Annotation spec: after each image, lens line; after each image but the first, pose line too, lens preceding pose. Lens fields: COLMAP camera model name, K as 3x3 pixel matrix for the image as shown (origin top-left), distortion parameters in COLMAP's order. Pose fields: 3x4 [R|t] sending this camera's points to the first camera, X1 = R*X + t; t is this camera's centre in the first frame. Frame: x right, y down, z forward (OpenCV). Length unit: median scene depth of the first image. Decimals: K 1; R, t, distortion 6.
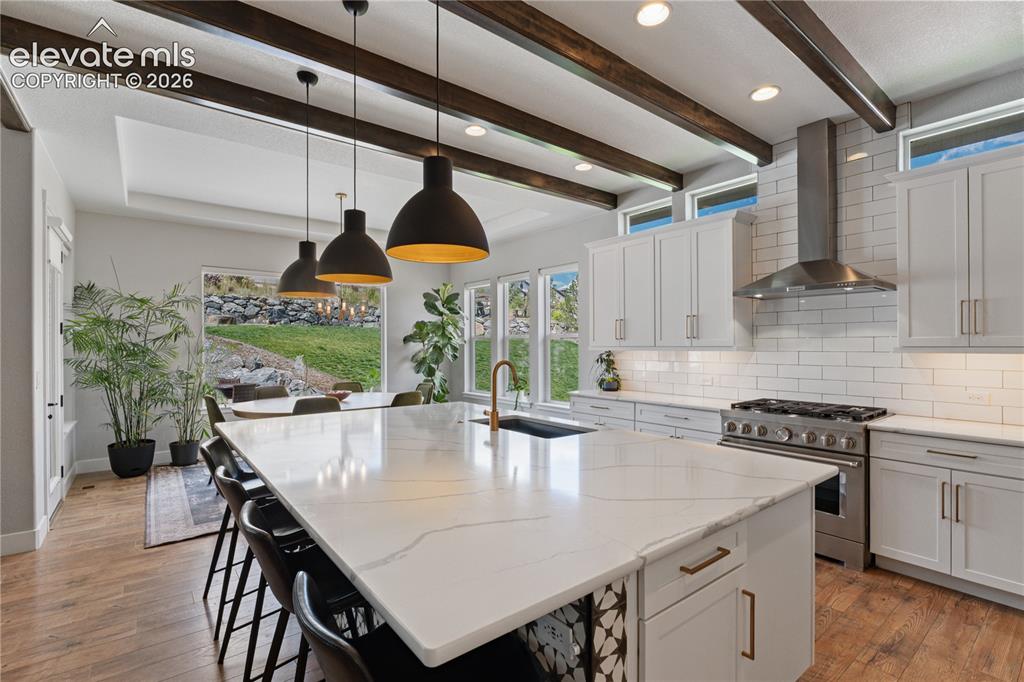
lens RADIAL K [[469.0, 0, 509.2], [0, 469.0, 348.8], [0, 0, 1]] dist [-0.006436, -0.001218]
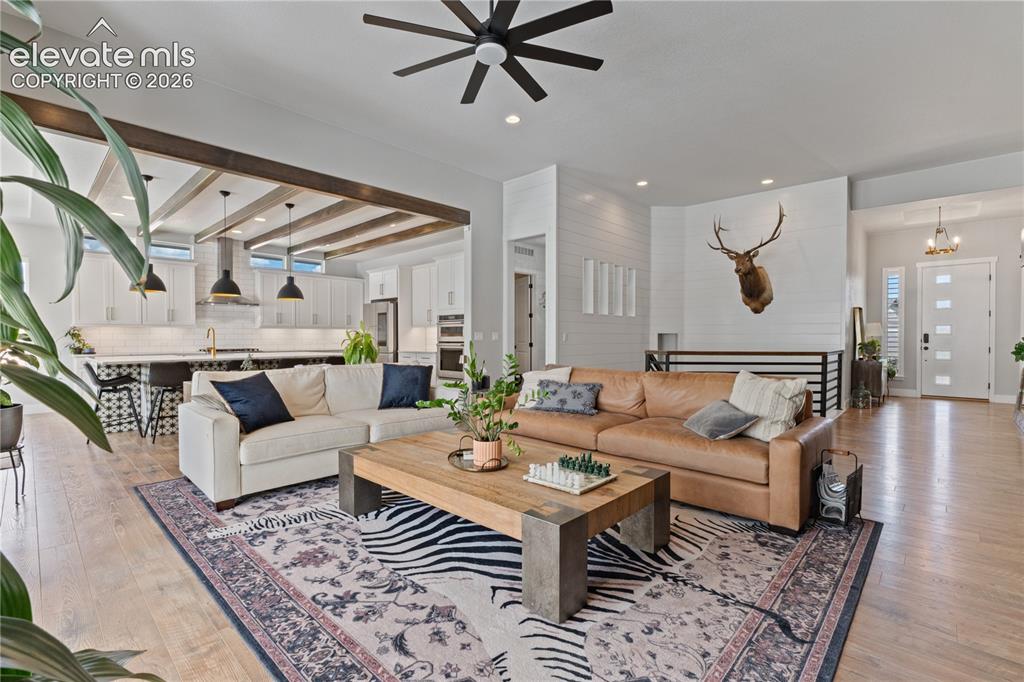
lens RADIAL K [[469.0, 0, 513.7], [0, 469.0, 342.6], [0, 0, 1]] dist [-0.006436, -0.001218]
pose [[-0.165571, -0.020999, 0.985974, -1.908687], [-0.004657, 0.999779, 0.020511, 0.022197], [-0.986187, -0.001196, -0.165633, -0.091271]]
